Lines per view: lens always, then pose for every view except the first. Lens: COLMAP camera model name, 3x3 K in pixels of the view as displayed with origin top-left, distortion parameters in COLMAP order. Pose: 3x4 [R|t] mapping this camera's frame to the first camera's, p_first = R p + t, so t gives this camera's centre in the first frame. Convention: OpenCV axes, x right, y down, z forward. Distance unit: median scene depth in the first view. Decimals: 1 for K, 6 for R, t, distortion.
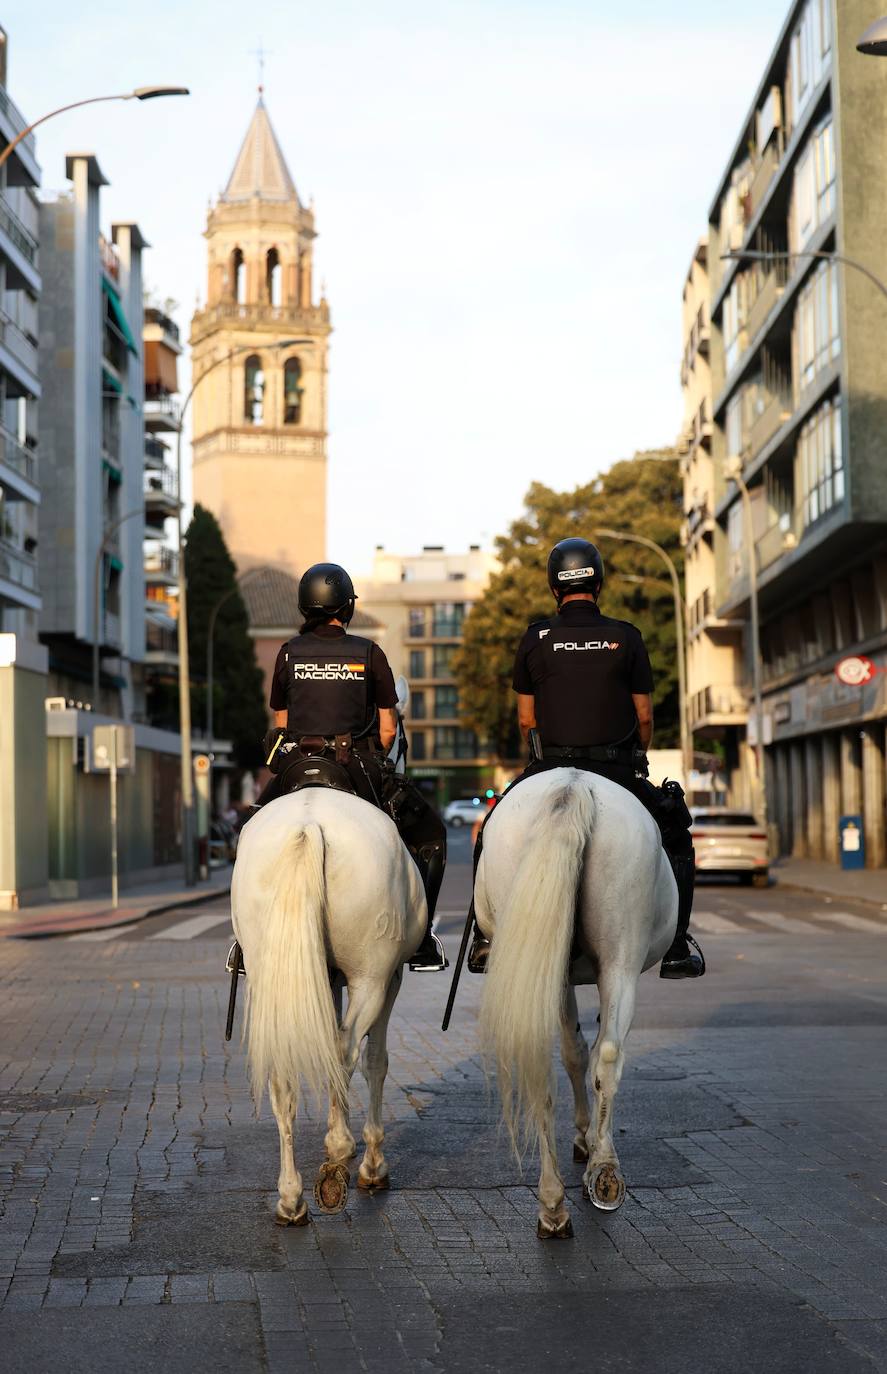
lens RADIAL K [[1698.4, 0, 443.5], [0, 1698.4, 687.0], [0, 0, 1]] dist [-0.058595, 0.004299]
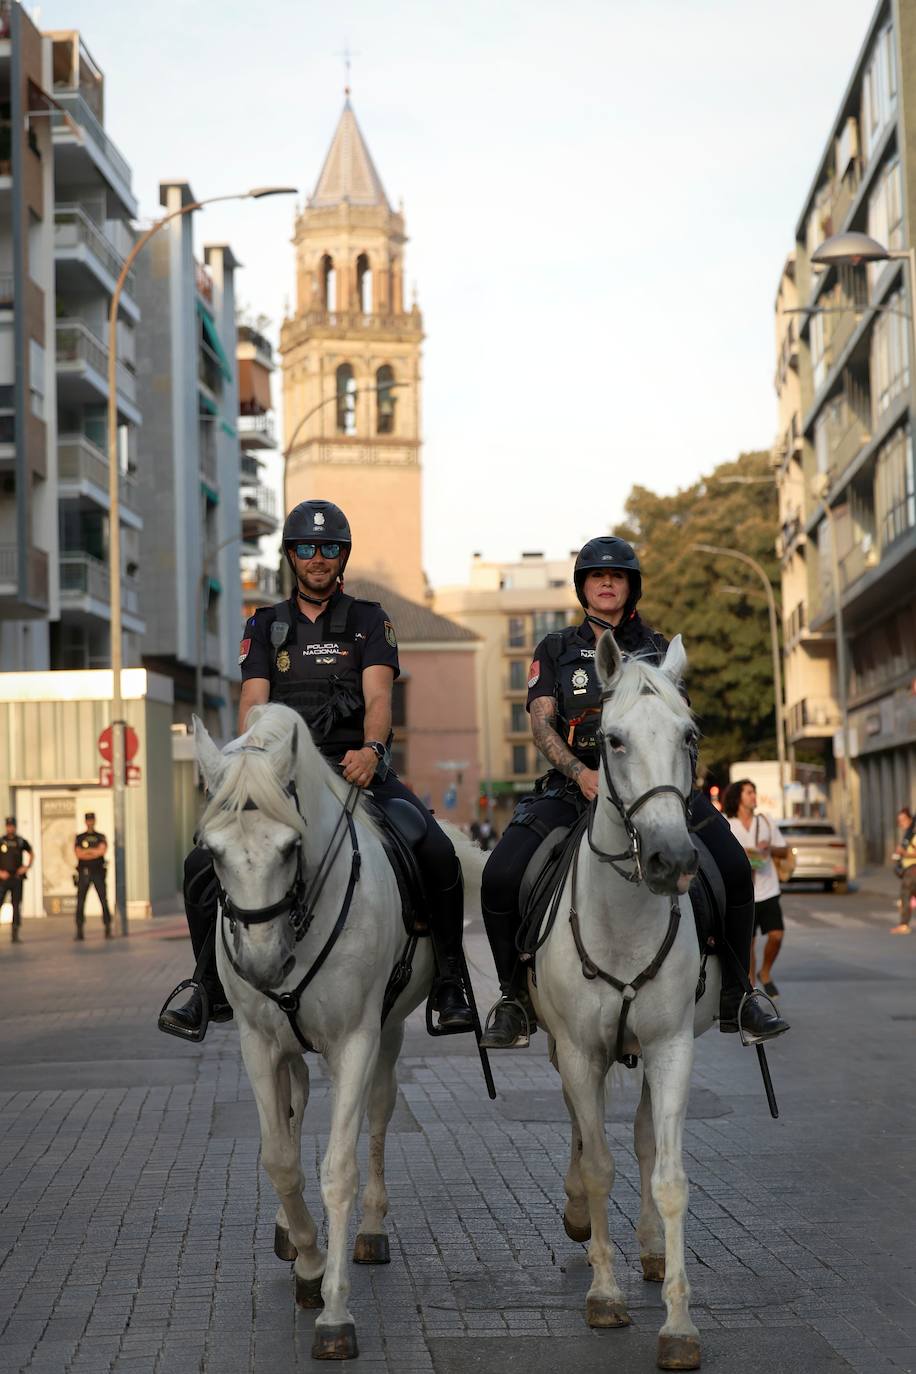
lens RADIAL K [[1897.3, 0, 458.0], [0, 1897.3, 687.0], [0, 0, 1]] dist [-0.013642, -0.007893]
pose [[0.998619, -0.015755, -0.050109, 0.007125], [0.015676, 0.999875, -0.001981, -0.007865], [0.050134, 0.001192, 0.998742, -0.127490]]
